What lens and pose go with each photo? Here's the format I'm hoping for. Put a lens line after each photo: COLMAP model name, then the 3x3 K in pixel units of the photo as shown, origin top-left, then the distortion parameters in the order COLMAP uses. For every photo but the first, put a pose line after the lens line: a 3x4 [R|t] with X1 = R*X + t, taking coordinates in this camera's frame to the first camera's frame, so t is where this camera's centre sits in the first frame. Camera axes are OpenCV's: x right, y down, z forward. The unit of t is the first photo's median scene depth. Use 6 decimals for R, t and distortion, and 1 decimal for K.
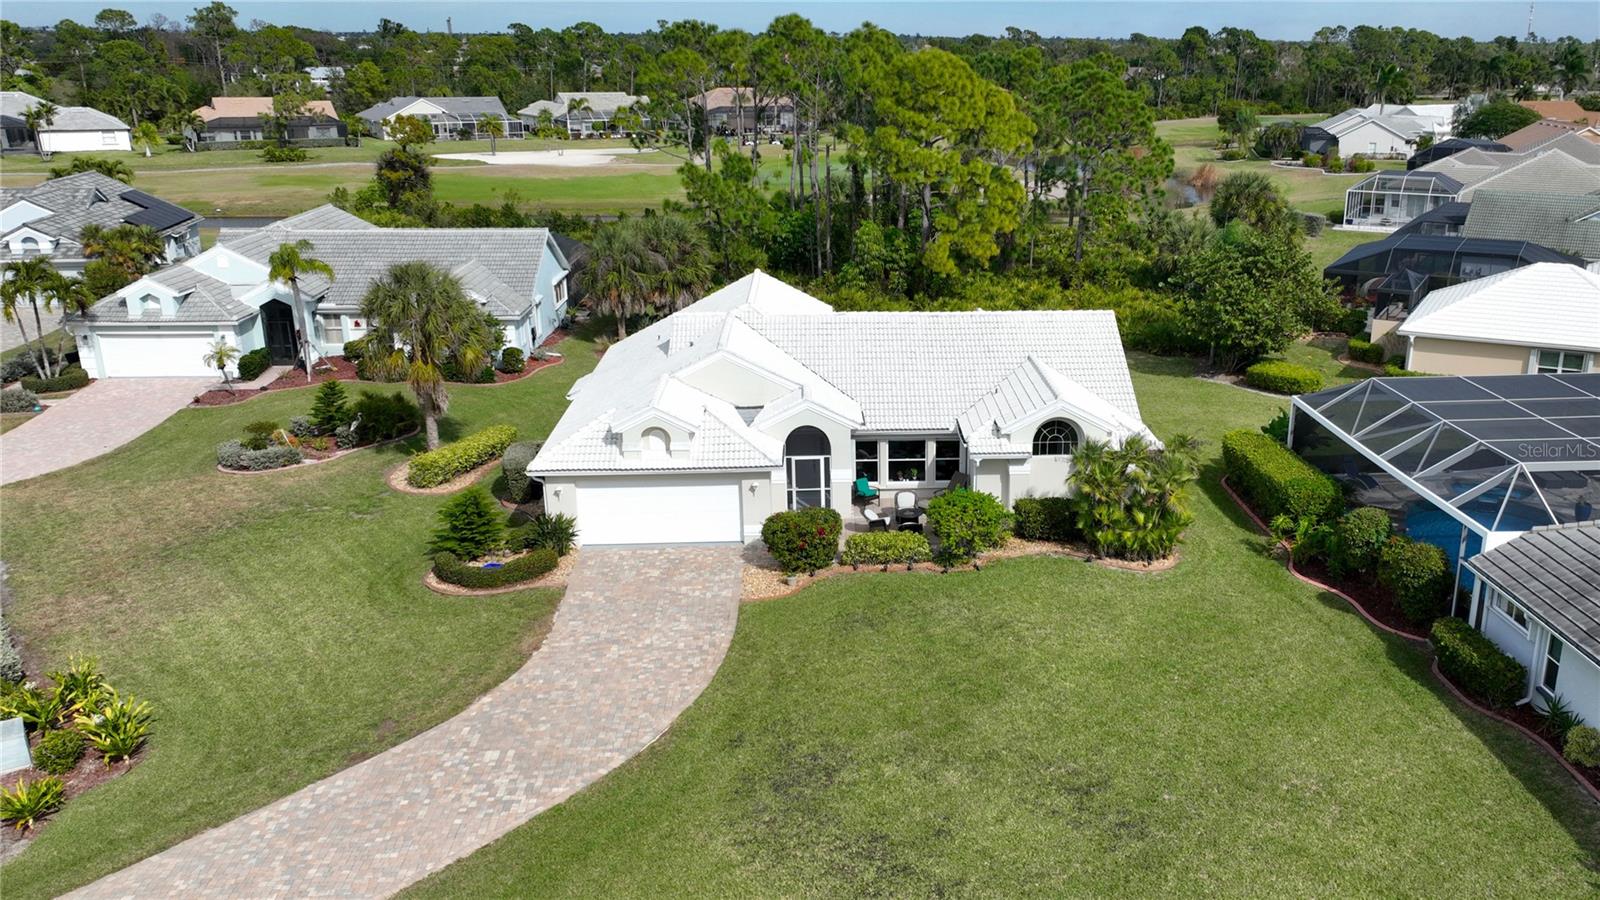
lens RADIAL K [[1323.7, 0, 806.0], [0, 1323.7, 451.6], [0, 0, 1]] dist [0.008918, 0.003953]
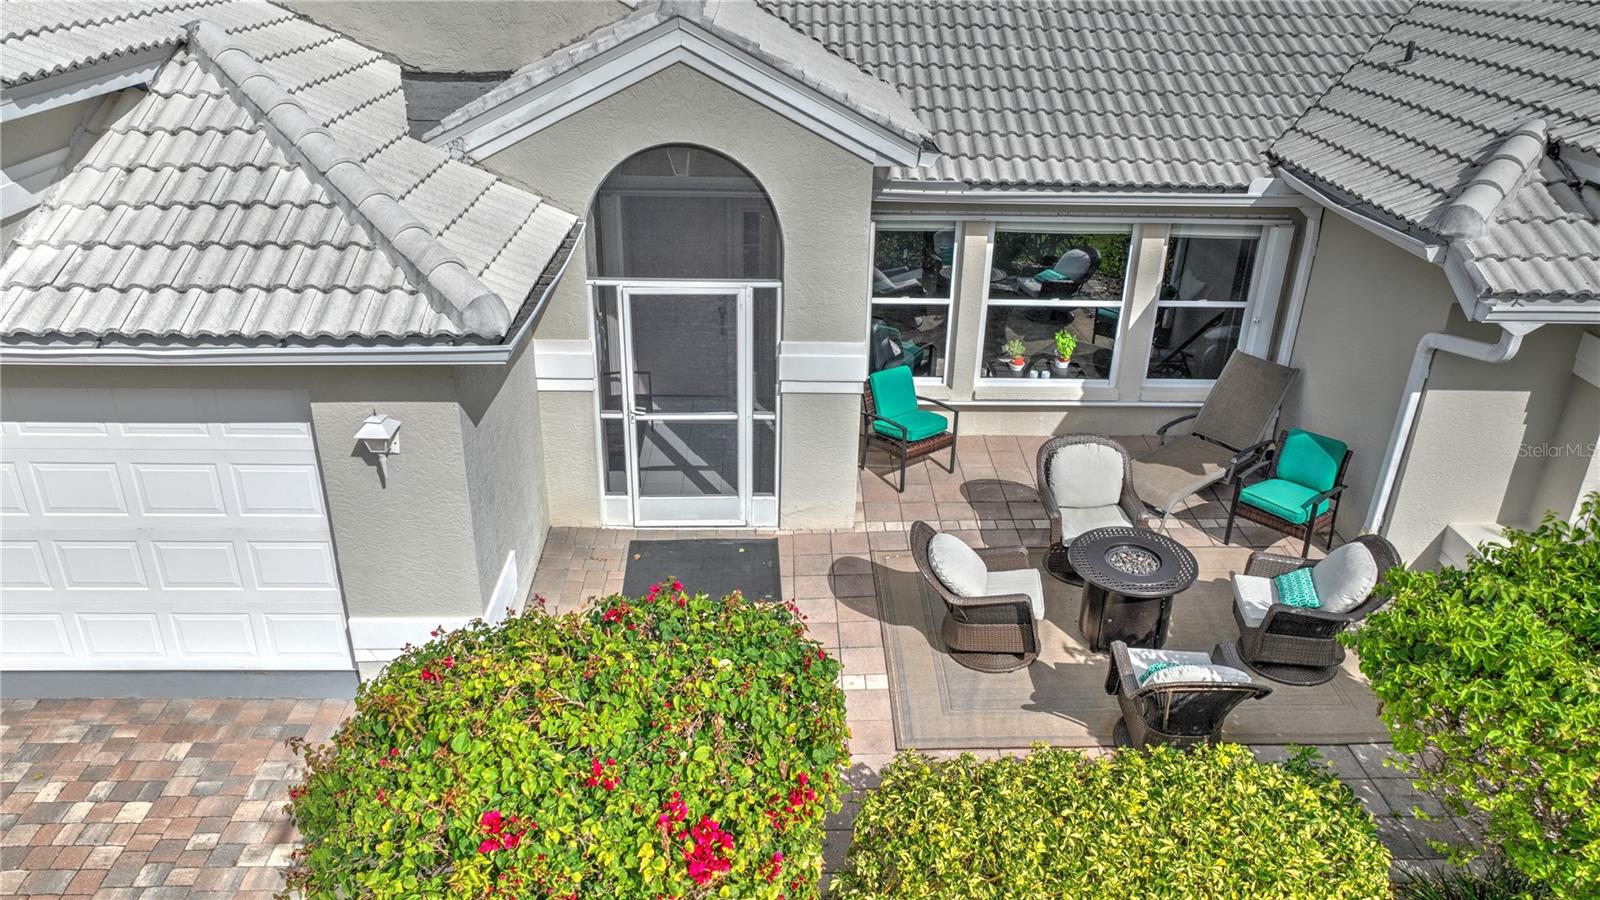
lens RADIAL K [[1131.4, 0, 800.6], [0, 1131.4, 463.5], [0, 0, 1]] dist [0.019524, 0.004642]
pose [[0.998306, 0.023690, 0.053147, 0.011983], [-0.032658, 0.984063, 0.174798, -0.000619], [-0.048159, -0.176238, 0.983169, 0.794057]]
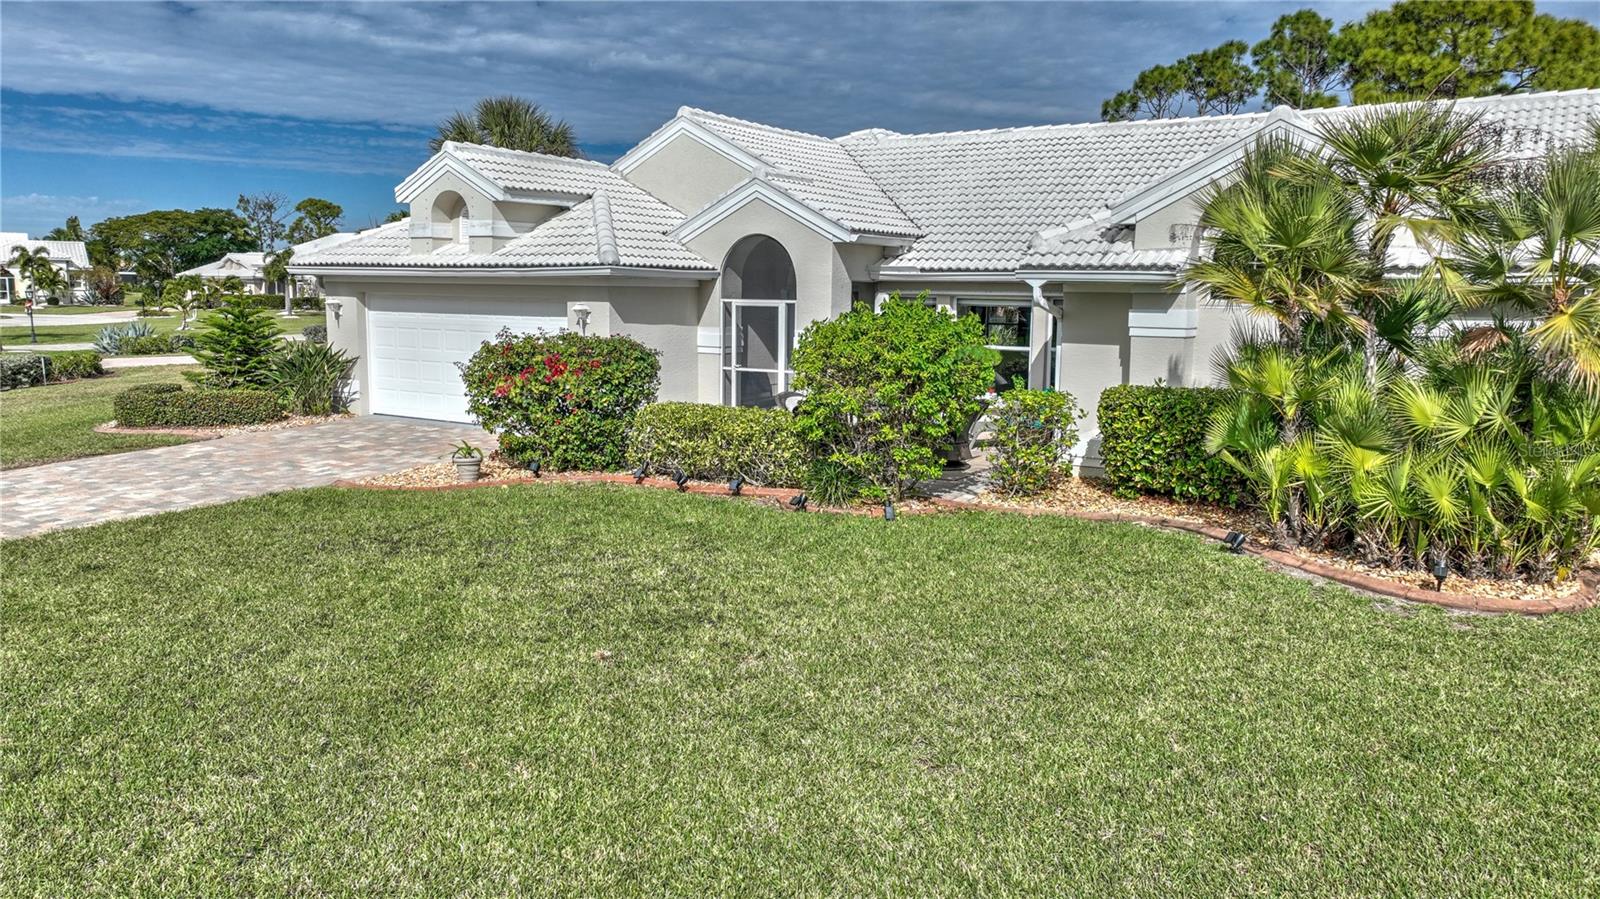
lens RADIAL K [[1130.1, 0, 800.0], [0, 1130.1, 449.5], [0, 0, 1]] dist [0.010645, 0.006393]
pose [[0.851857, 0.110493, -0.511987, 0.237091], [-0.177527, 0.980545, -0.083760, 0.090837], [0.492771, 0.162243, 0.854900, 0.654529]]
